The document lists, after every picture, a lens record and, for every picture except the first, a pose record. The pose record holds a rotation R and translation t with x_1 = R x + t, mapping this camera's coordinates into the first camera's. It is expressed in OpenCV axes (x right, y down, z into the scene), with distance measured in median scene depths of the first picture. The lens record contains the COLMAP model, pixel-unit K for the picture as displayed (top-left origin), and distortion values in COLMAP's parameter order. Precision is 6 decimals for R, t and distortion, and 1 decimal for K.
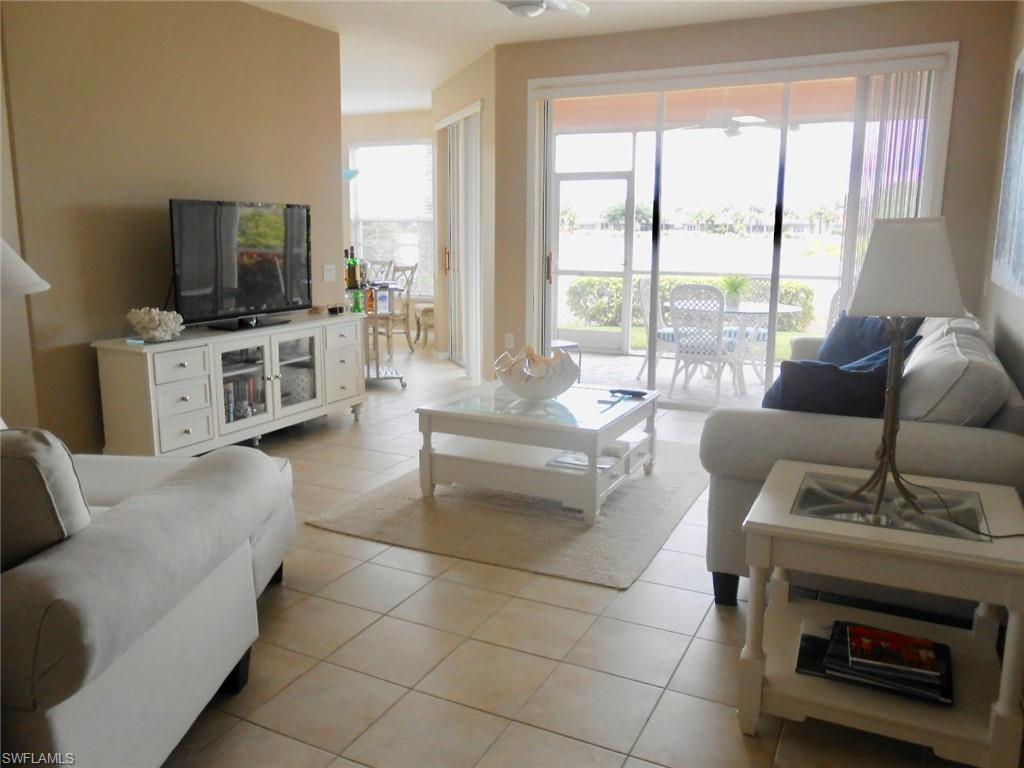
lens RADIAL K [[795.2, 0, 512.6], [0, 795.2, 382.2], [0, 0, 1]] dist [-0.003630, 0.000135]
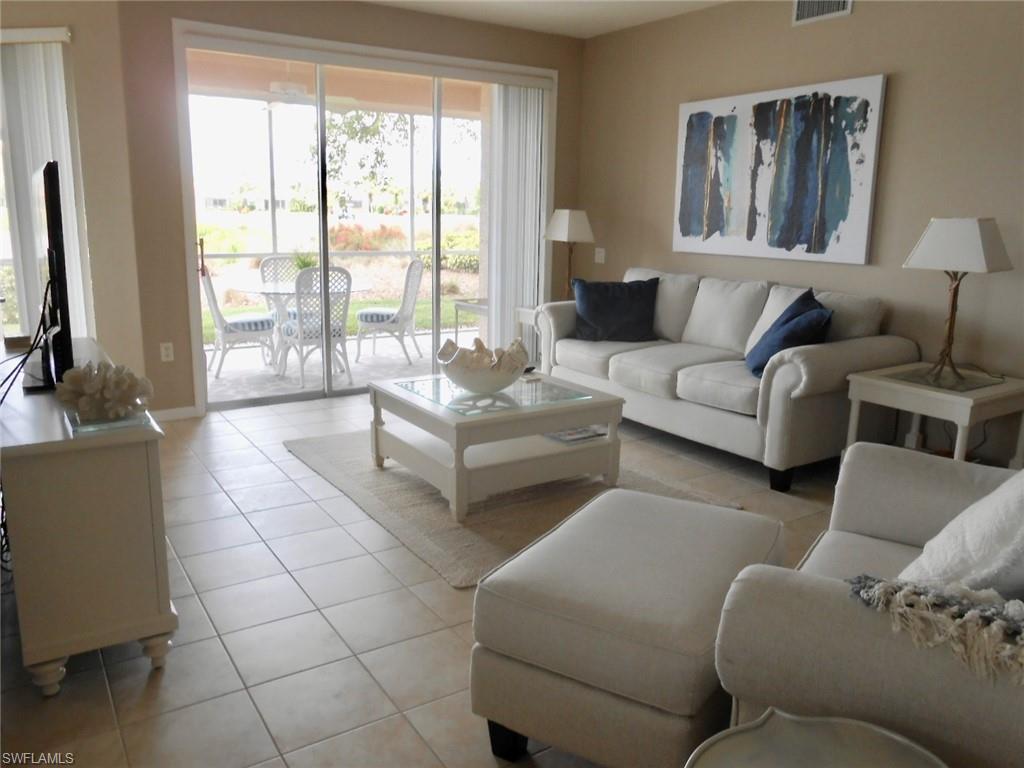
lens RADIAL K [[795.2, 0, 513.5], [0, 795.2, 381.6], [0, 0, 1]] dist [-0.003630, 0.000135]
pose [[0.516507, -0.174372, 0.838340, -0.497687], [0.145523, 0.982679, 0.114737, -0.063761], [-0.843827, 0.062736, 0.532936, 0.295403]]
